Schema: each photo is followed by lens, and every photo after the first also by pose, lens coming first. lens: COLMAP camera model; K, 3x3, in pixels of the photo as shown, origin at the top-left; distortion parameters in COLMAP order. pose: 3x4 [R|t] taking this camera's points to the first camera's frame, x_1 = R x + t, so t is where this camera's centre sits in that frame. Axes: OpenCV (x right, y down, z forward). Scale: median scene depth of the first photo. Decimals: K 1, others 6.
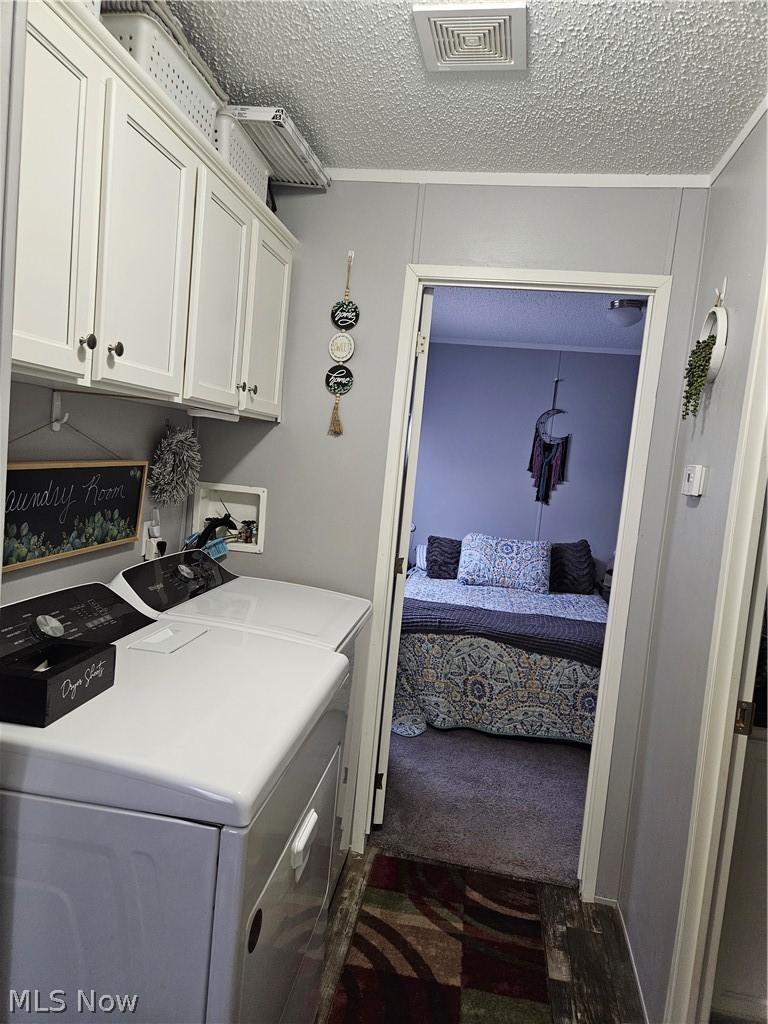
lens RADIAL K [[702.4, 0, 382.1], [0, 702.4, 513.8], [0, 0, 1]] dist [0.062265, -0.043368]
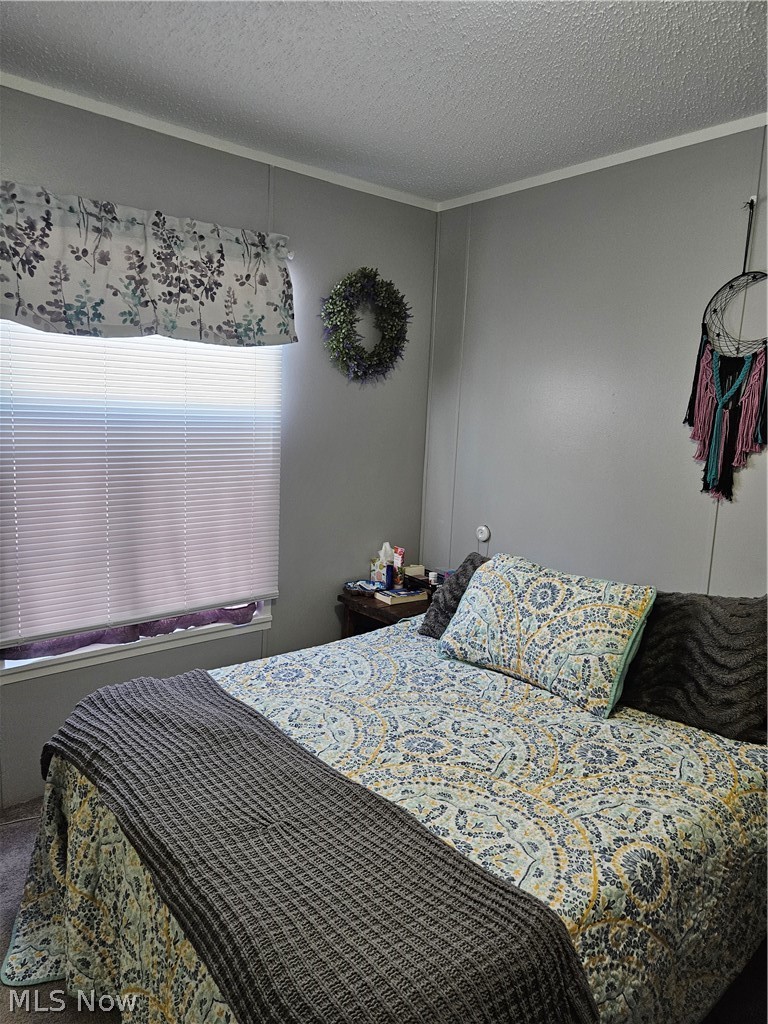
lens RADIAL K [[702.4, 0, 383.0], [0, 702.4, 507.6], [0, 0, 1]] dist [0.062265, -0.043368]
pose [[0.773066, 0.035005, -0.633359, 0.348603], [-0.029309, 0.999381, 0.019460, -0.010908], [0.633648, 0.003519, 0.773613, 0.532503]]
